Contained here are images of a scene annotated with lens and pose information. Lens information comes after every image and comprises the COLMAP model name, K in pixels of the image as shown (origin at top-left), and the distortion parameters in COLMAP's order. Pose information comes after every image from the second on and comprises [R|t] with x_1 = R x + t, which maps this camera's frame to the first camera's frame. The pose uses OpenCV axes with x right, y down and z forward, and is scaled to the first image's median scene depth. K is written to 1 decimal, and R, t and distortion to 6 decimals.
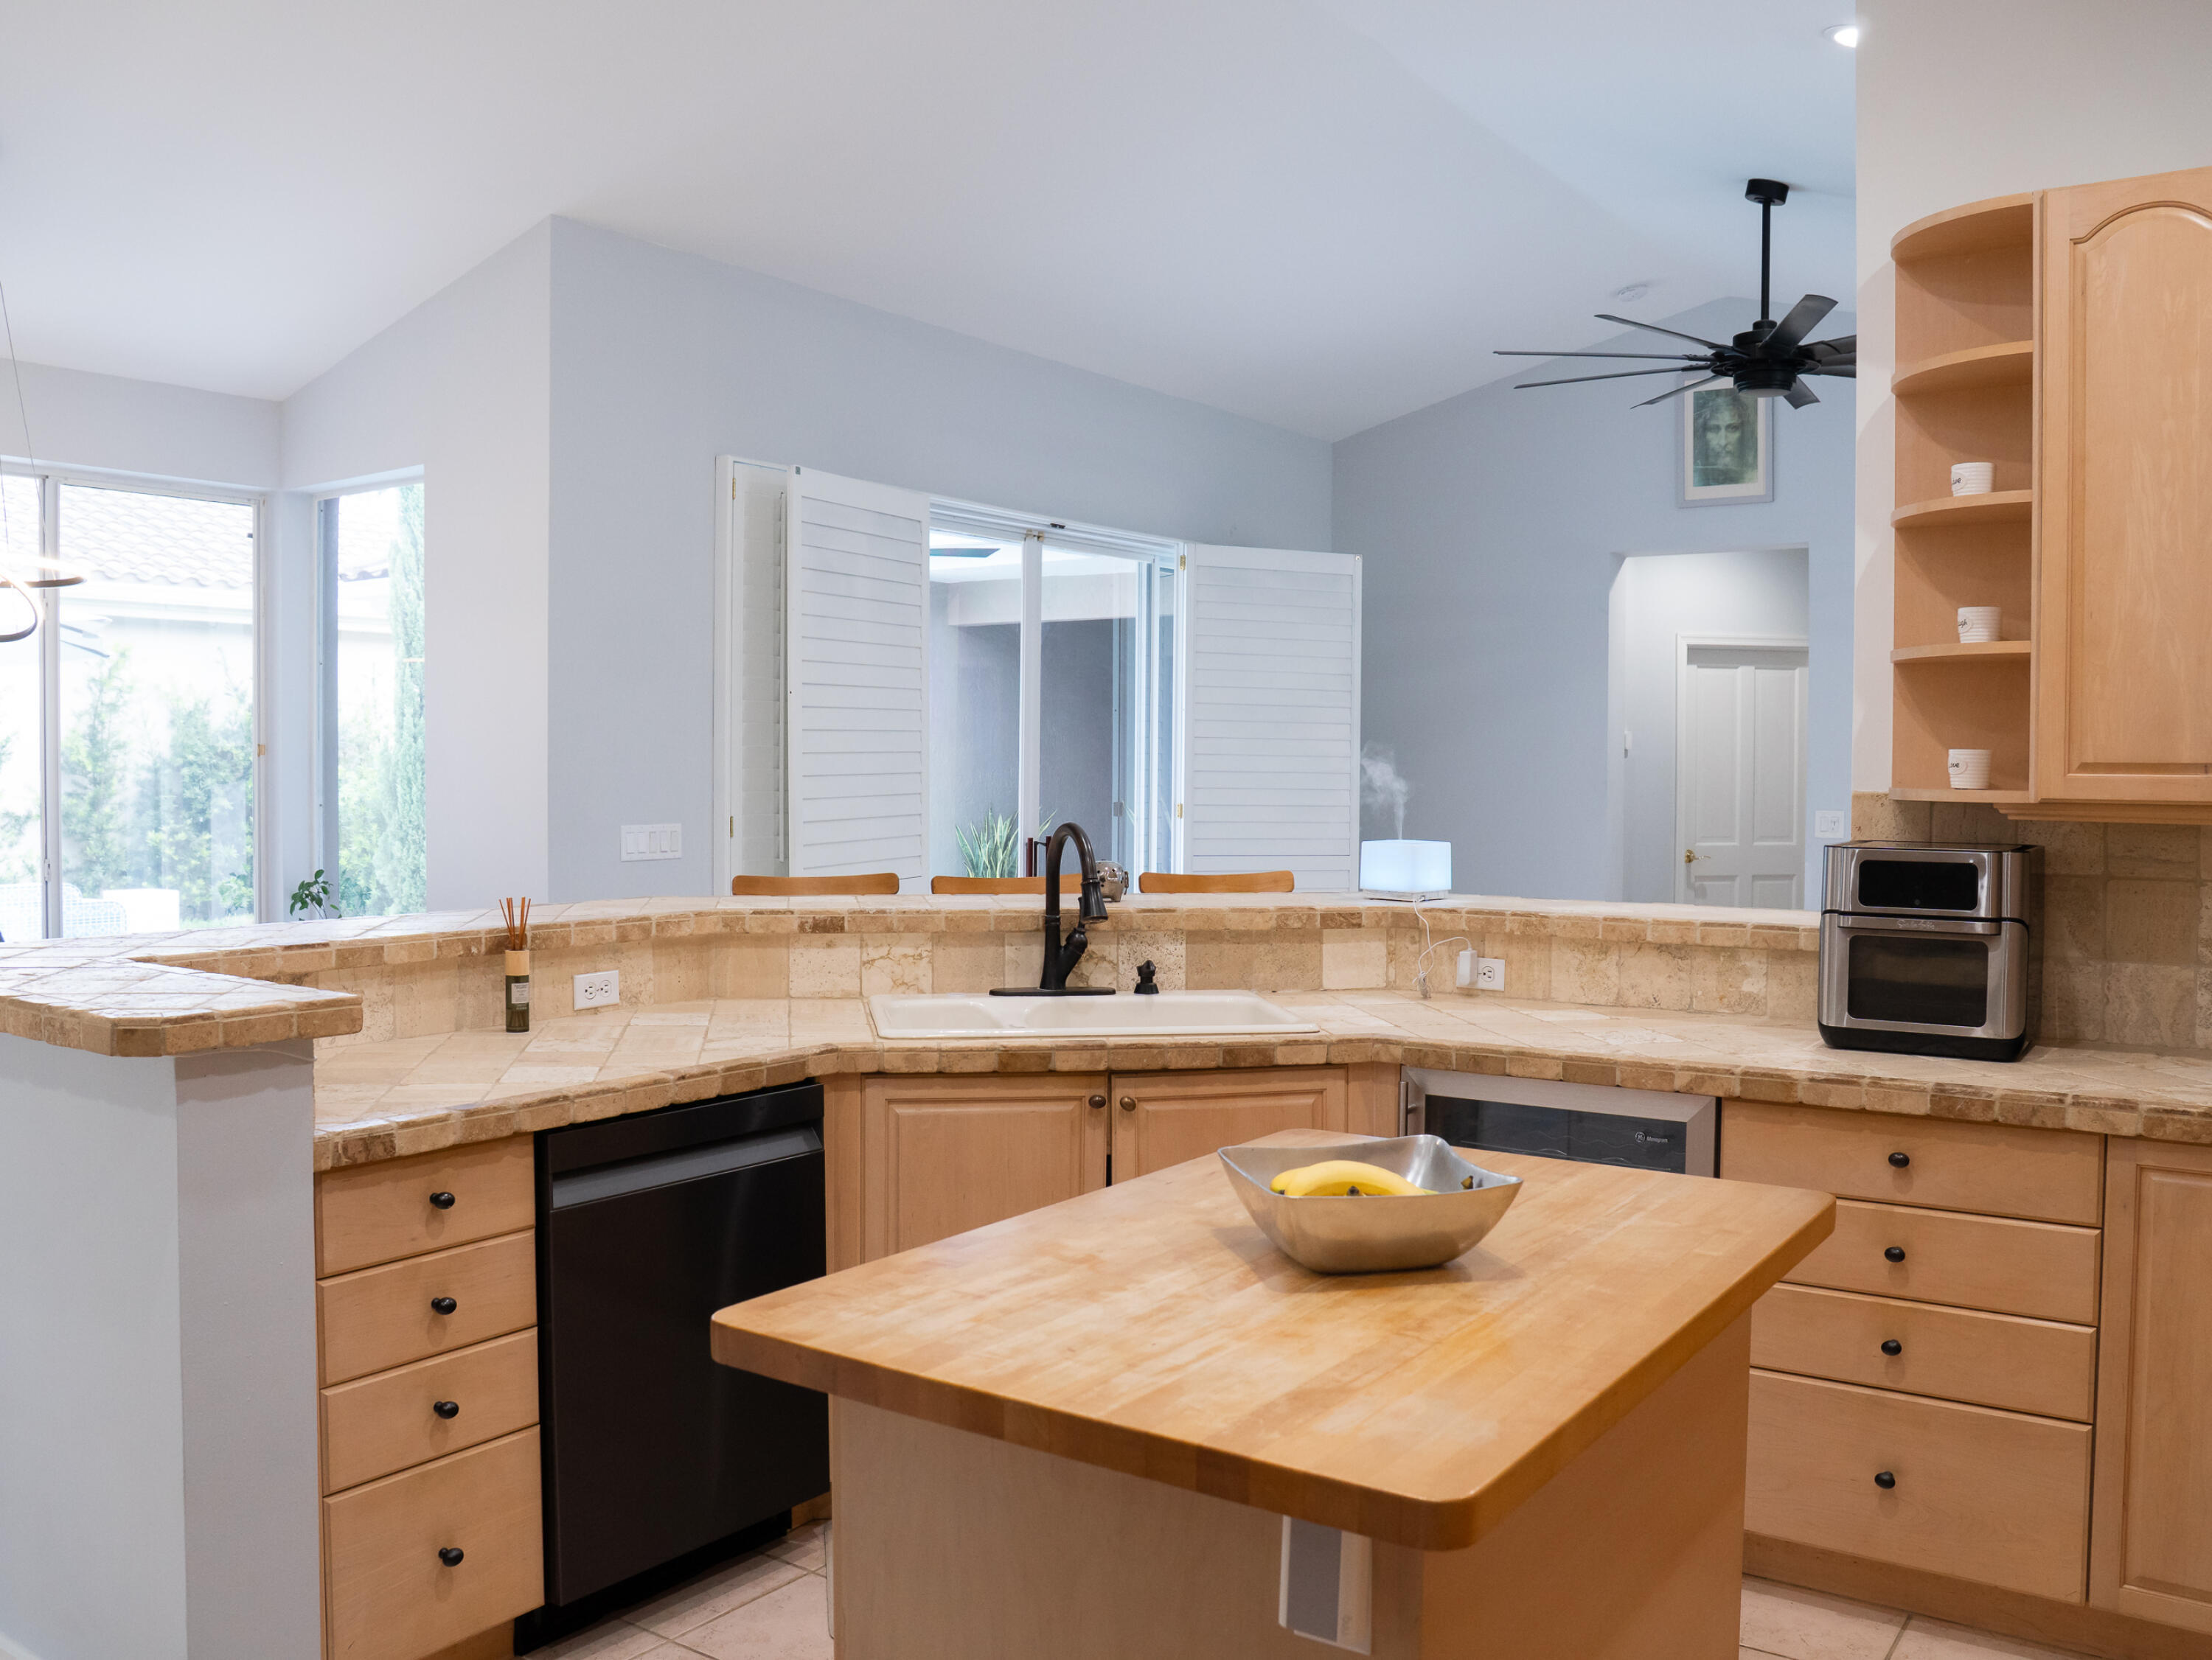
lens RADIAL K [[1886.6, 0, 1117.4], [0, 1886.6, 829.4], [0, 0, 1]] dist [-0.141775, 0.112931]
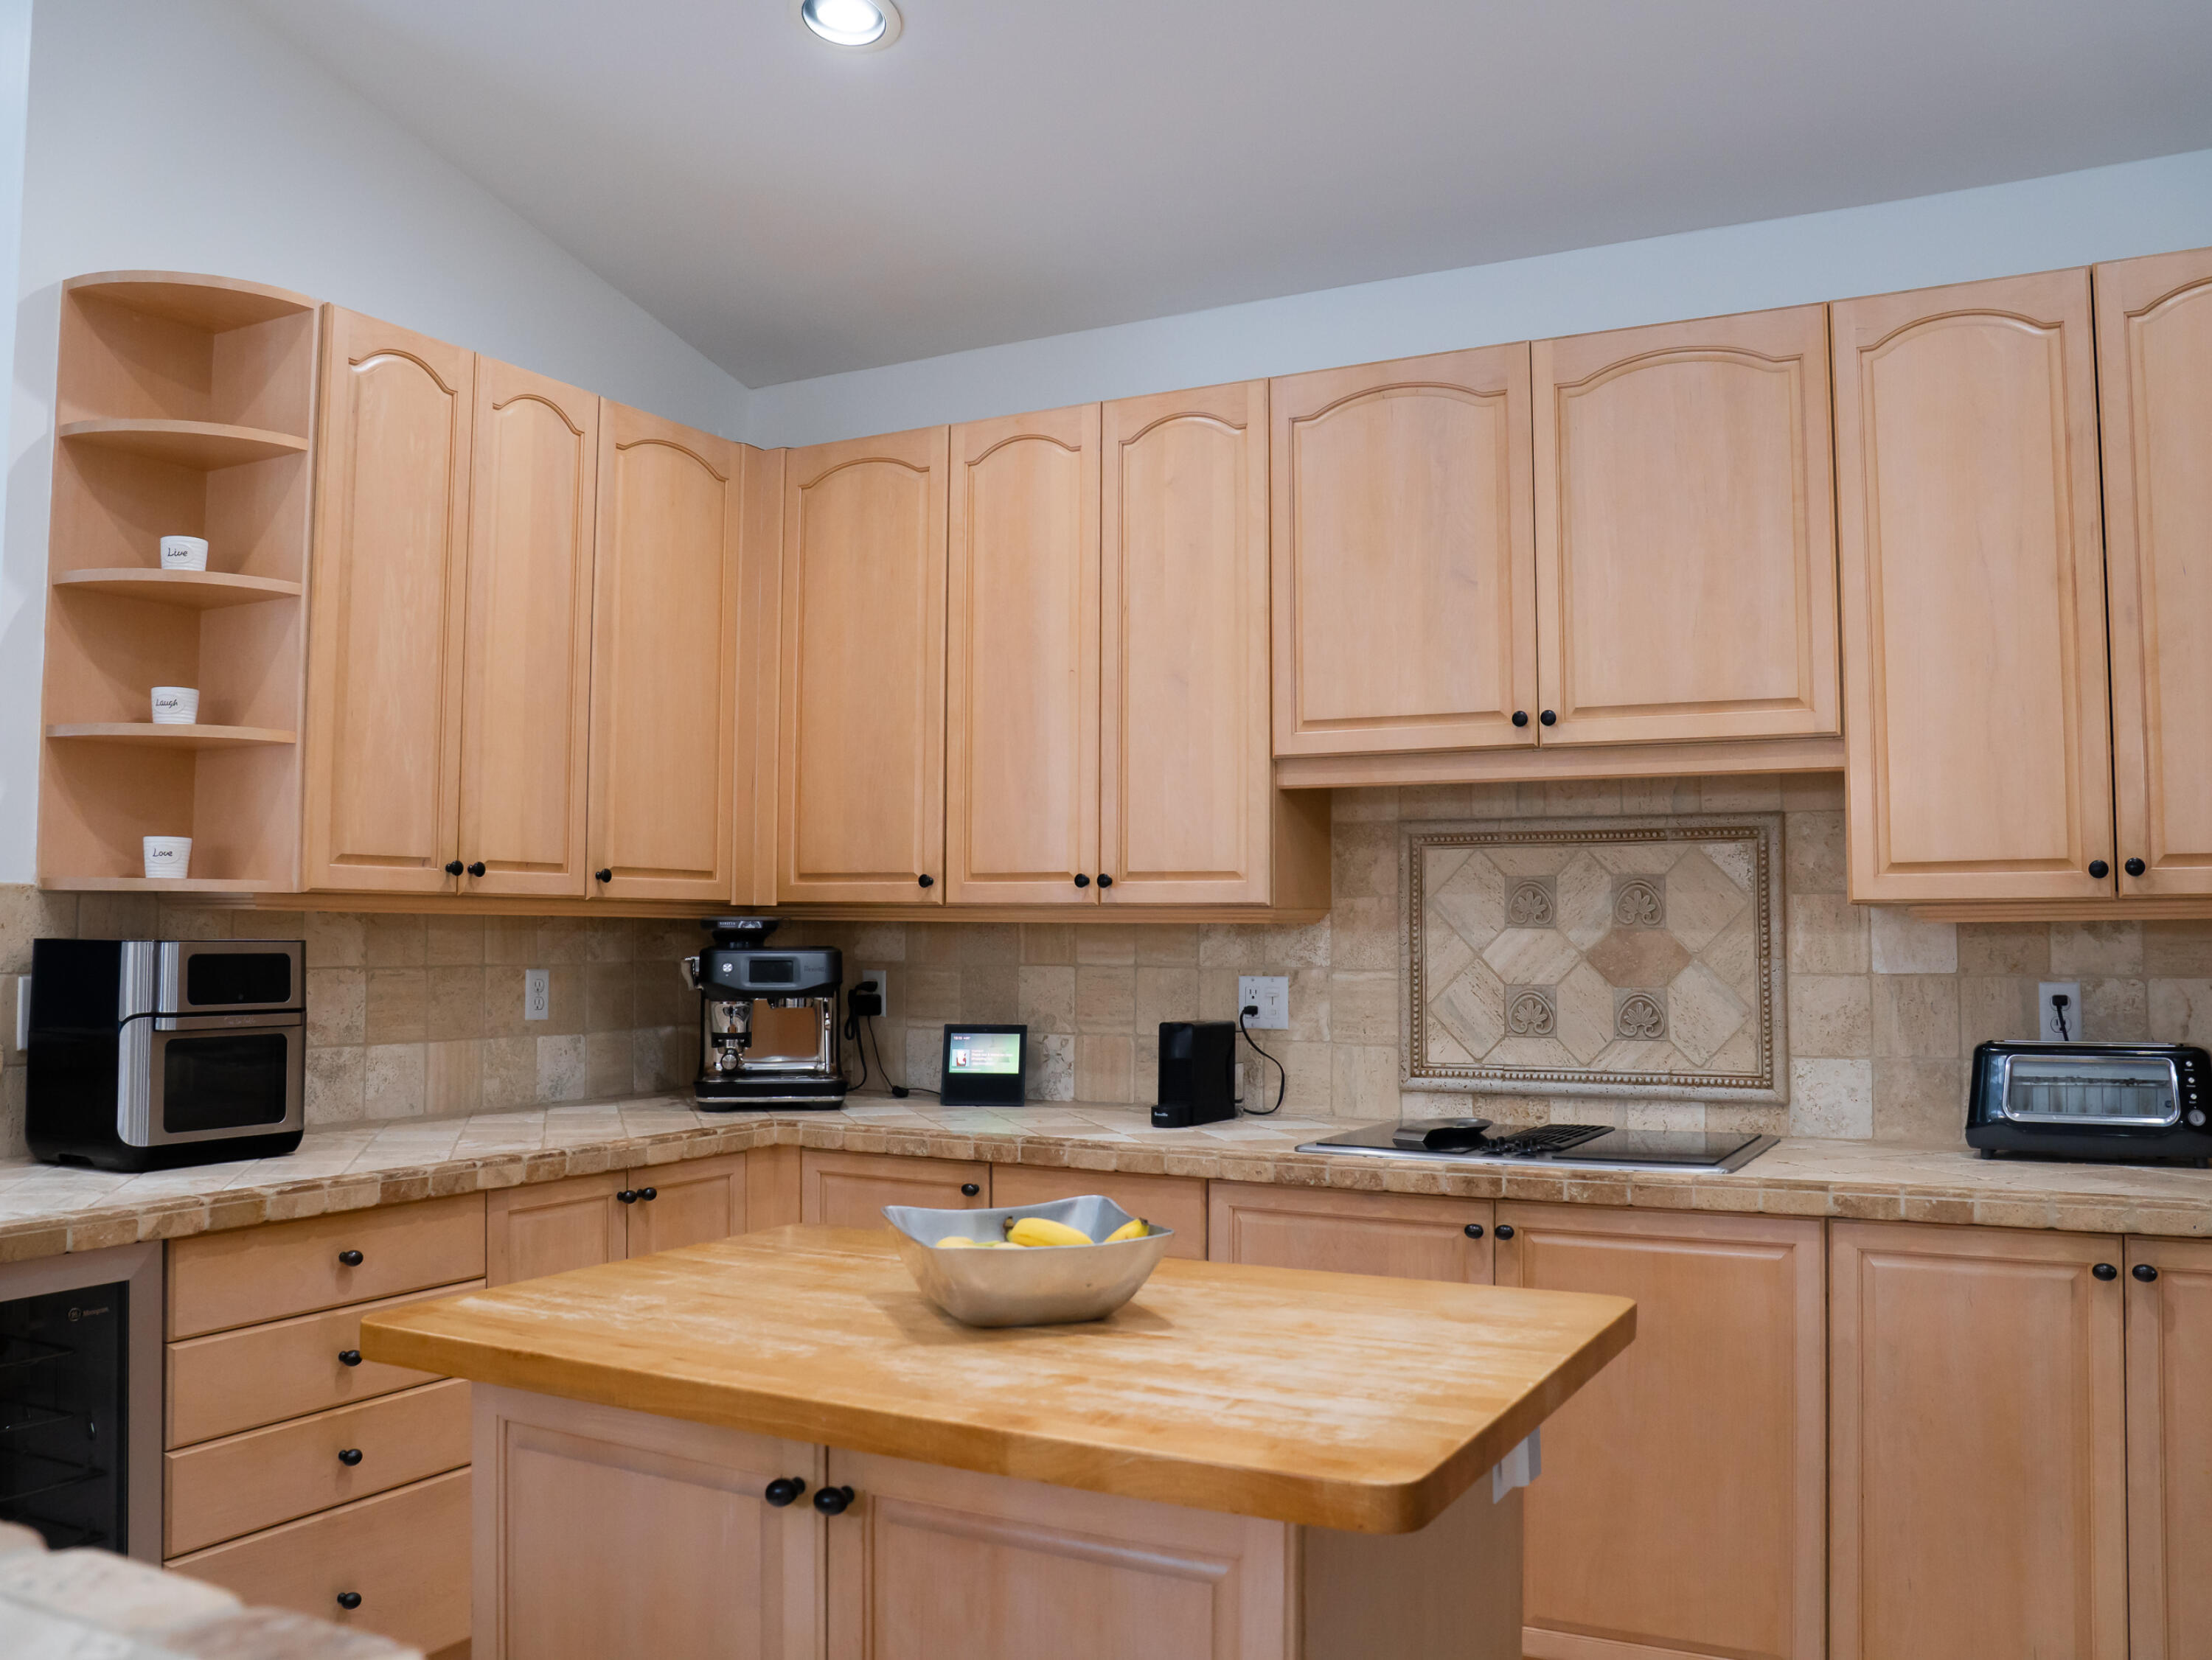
lens RADIAL K [[1886.6, 0, 1102.3], [0, 1886.6, 824.7], [0, 0, 1]] dist [-0.141775, 0.112931]
pose [[-0.118933, 0.049443, 0.991670, -0.564602], [0.032417, 0.998420, -0.045892, 0.009154], [-0.992373, 0.026689, -0.120348, 0.688562]]
